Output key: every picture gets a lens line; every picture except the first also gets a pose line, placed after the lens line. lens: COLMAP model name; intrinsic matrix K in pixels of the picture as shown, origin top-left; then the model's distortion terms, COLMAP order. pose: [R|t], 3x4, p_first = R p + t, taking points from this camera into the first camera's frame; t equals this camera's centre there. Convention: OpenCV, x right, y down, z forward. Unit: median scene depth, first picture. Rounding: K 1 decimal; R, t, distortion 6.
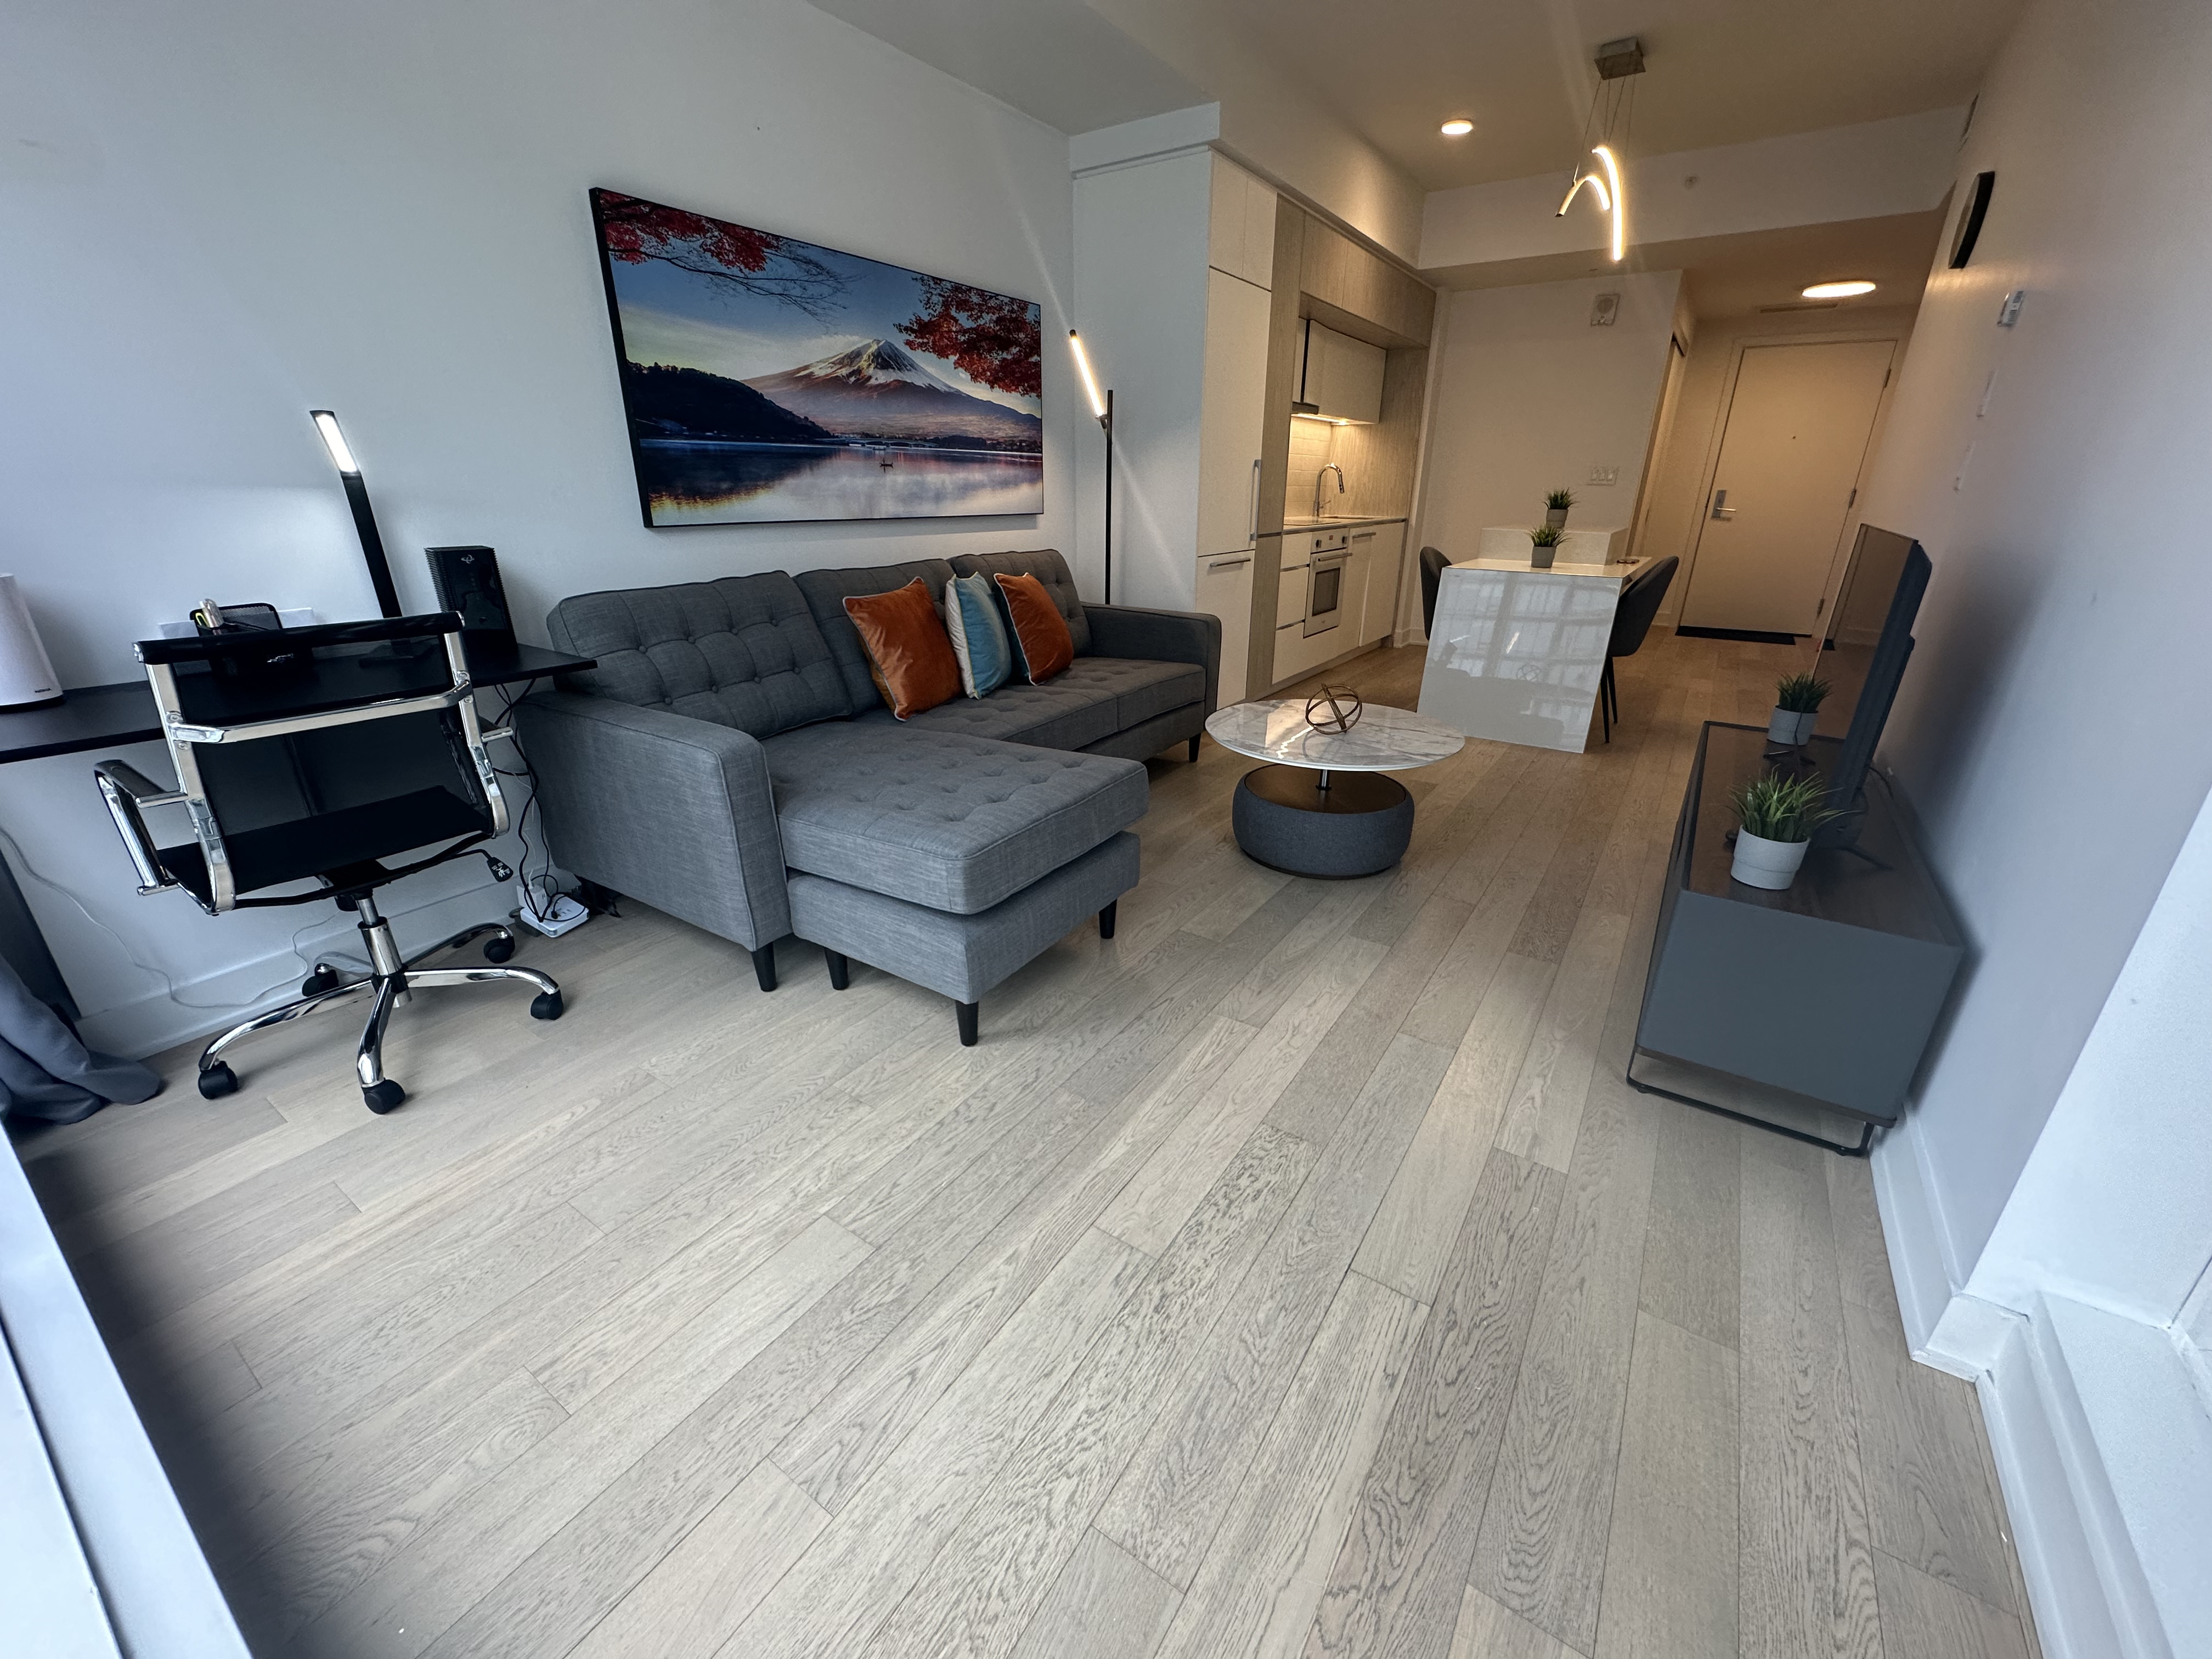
lens RADIAL K [[882.9, 0, 1112.3], [0, 882.9, 835.3], [0, 0, 1]] dist [0.000821, -0.000708]
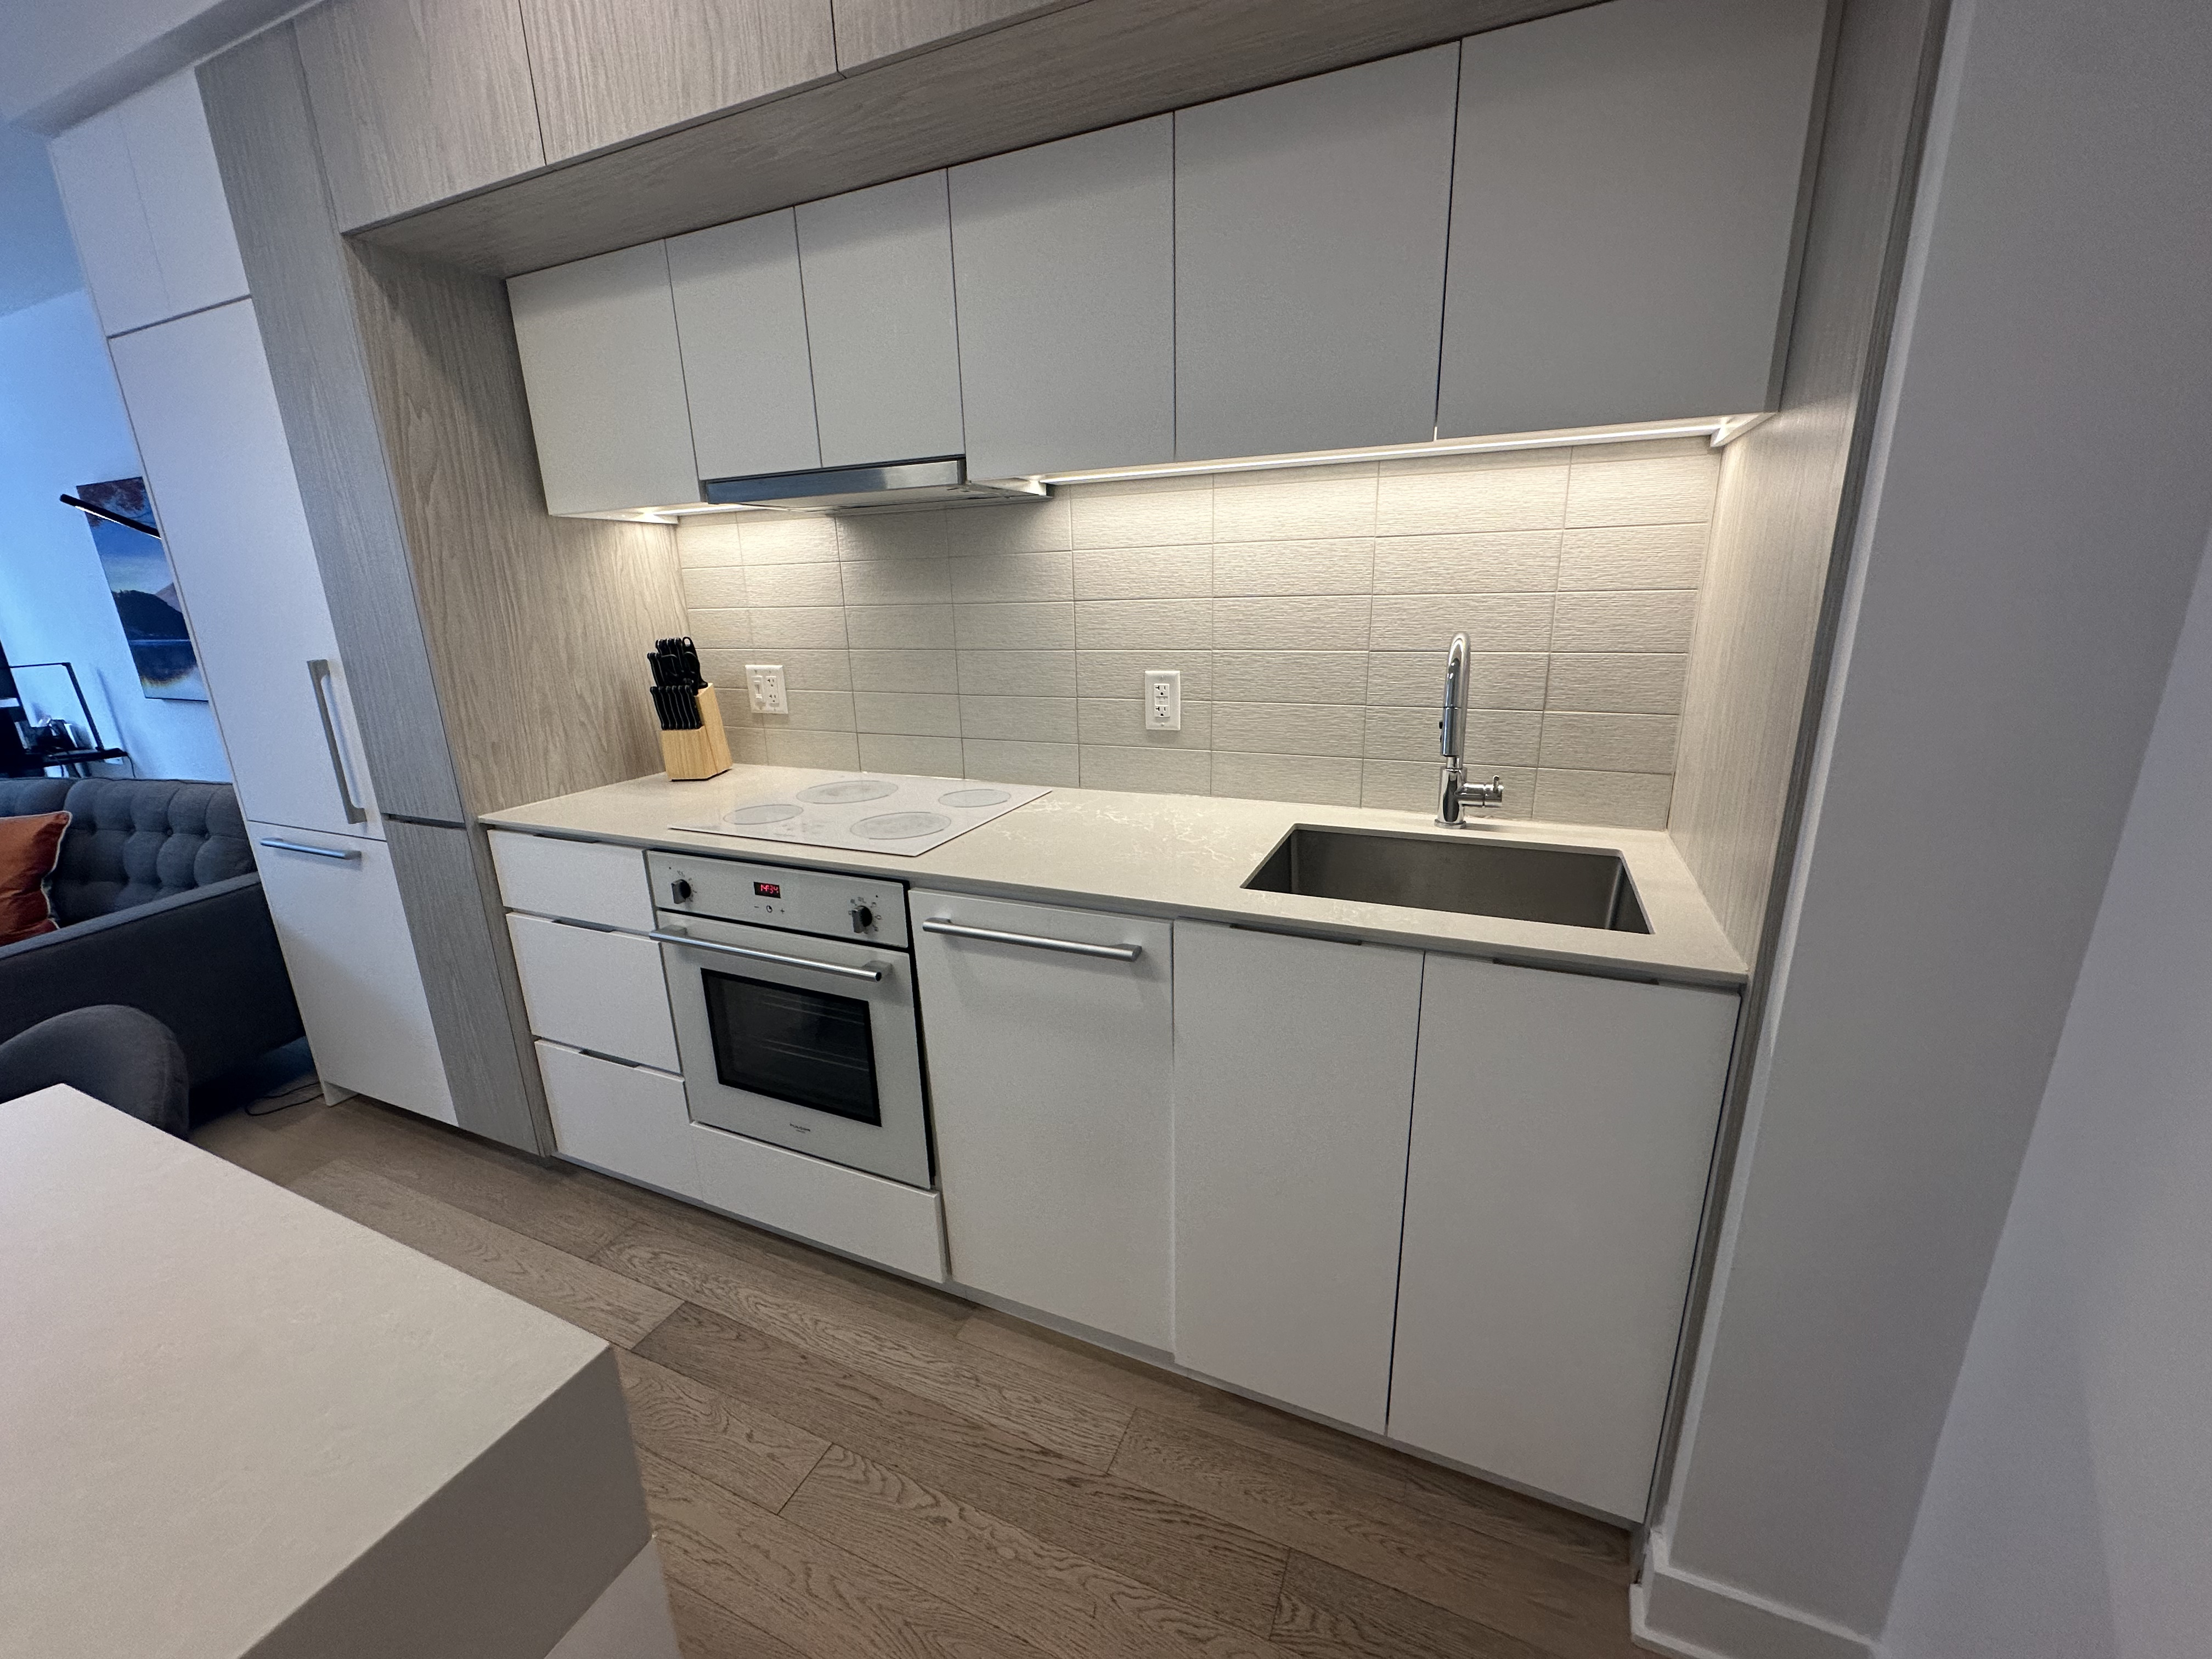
lens RADIAL K [[882.9, 0, 1092.2], [0, 882.9, 828.3], [0, 0, 1]] dist [0.000821, -0.000708]
pose [[0.167988, 0.249363, -0.953729, 1.105931], [-0.338922, 0.923110, 0.181661, -0.900768], [0.925696, 0.292722, 0.239586, 2.061794]]
